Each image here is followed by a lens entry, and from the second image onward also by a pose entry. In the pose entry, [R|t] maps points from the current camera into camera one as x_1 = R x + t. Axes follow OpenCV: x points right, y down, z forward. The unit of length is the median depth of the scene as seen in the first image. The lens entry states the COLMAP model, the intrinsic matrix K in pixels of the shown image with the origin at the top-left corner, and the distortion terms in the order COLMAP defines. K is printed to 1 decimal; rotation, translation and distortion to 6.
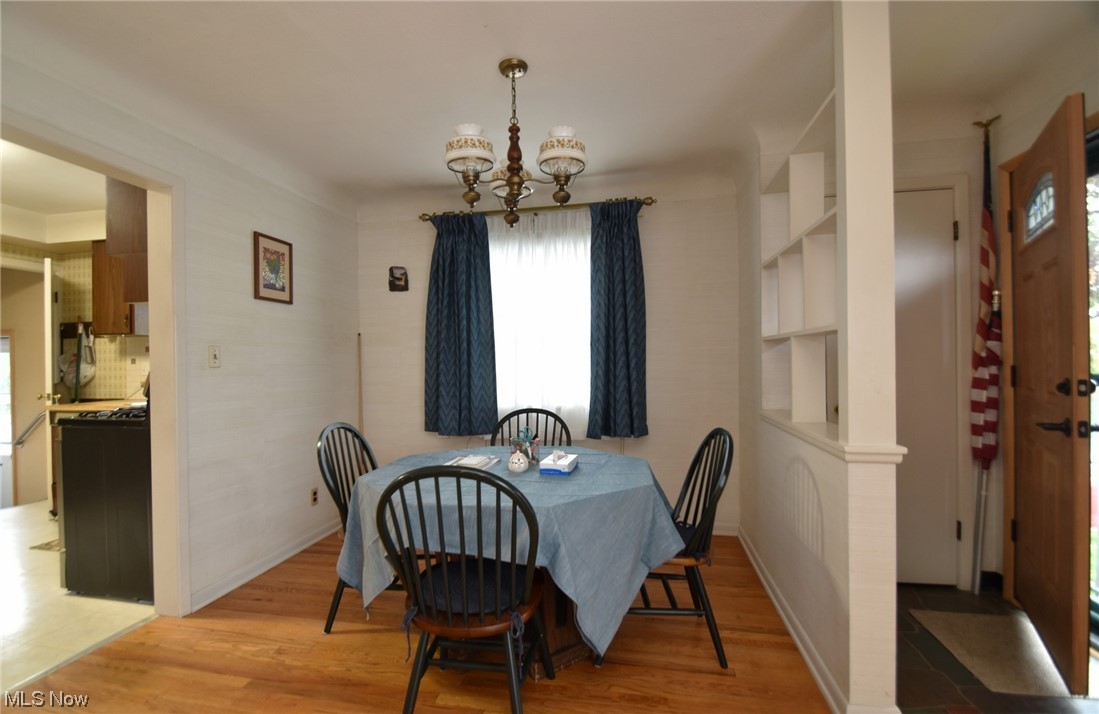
lens RADIAL K [[494.9, 0, 548.3], [0, 494.9, 366.5], [0, 0, 1]] dist [-0.001459, -0.000140]
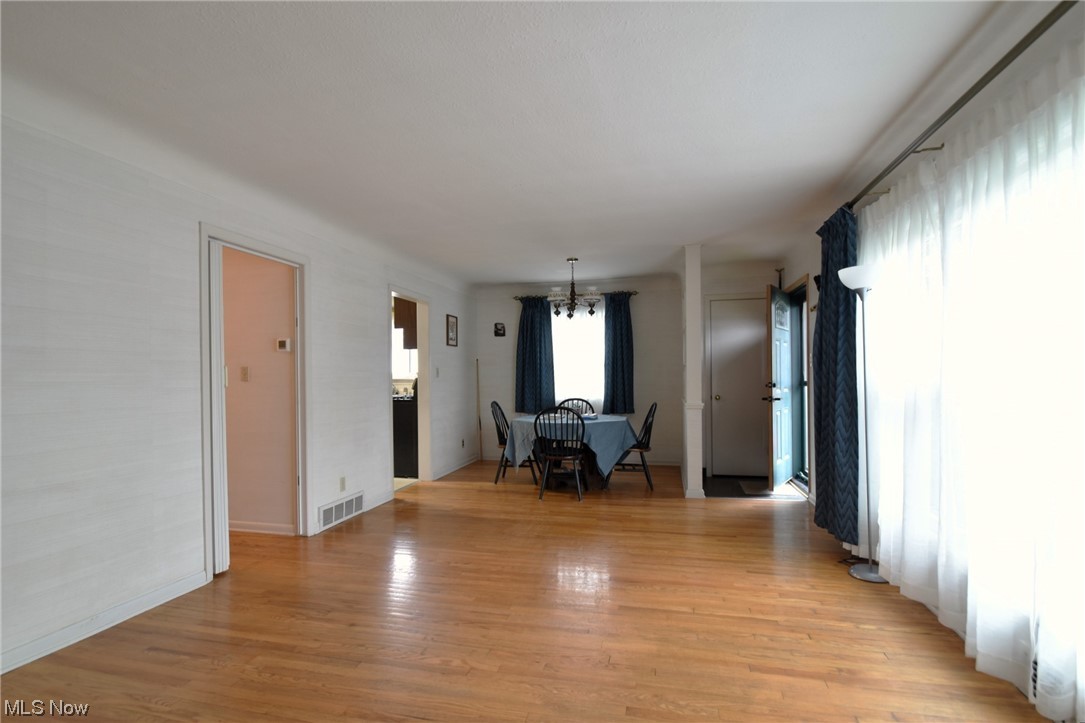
lens RADIAL K [[552.6, 0, 524.9], [0, 552.6, 375.8], [0, 0, 1]] dist [-0.017988, -0.008127]
pose [[0.997278, 0.003794, -0.073633, -0.087263], [-0.004296, 0.999969, -0.006672, 0.010655], [0.073606, 0.006970, 0.997263, -1.554634]]
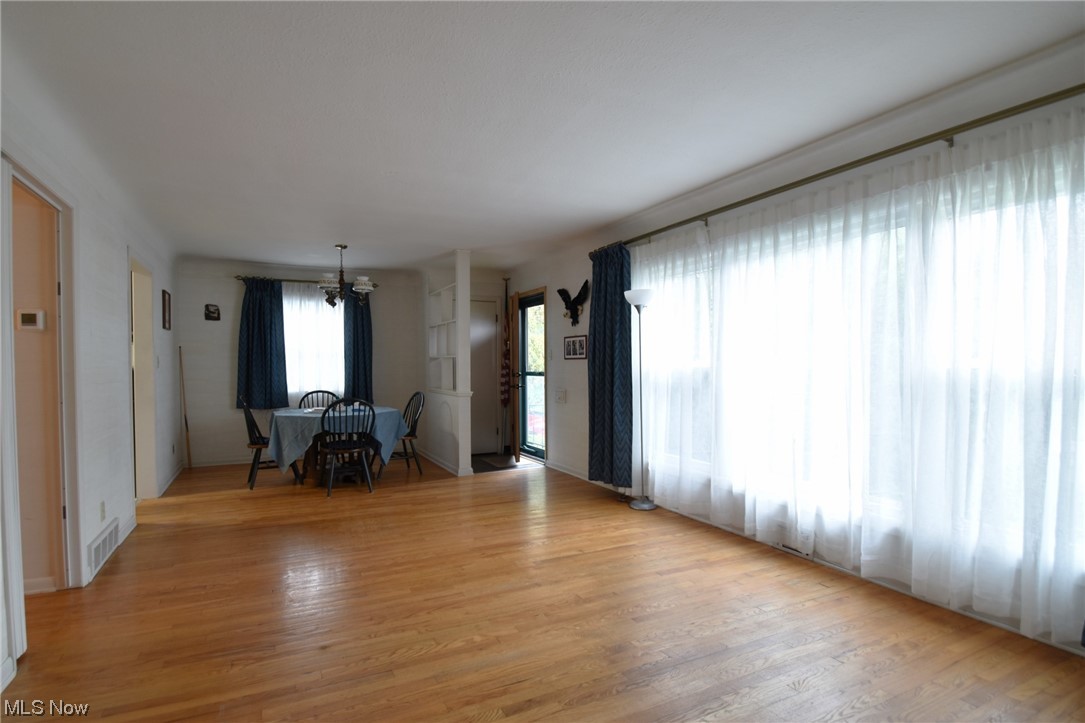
lens RADIAL K [[552.6, 0, 524.9], [0, 552.6, 375.8], [0, 0, 1]] dist [-0.017988, -0.008127]
pose [[0.805784, -0.001949, 0.592207, -0.801617], [-0.001058, 0.999988, 0.004730, 0.019953], [-0.592209, -0.004437, 0.805772, -1.464582]]
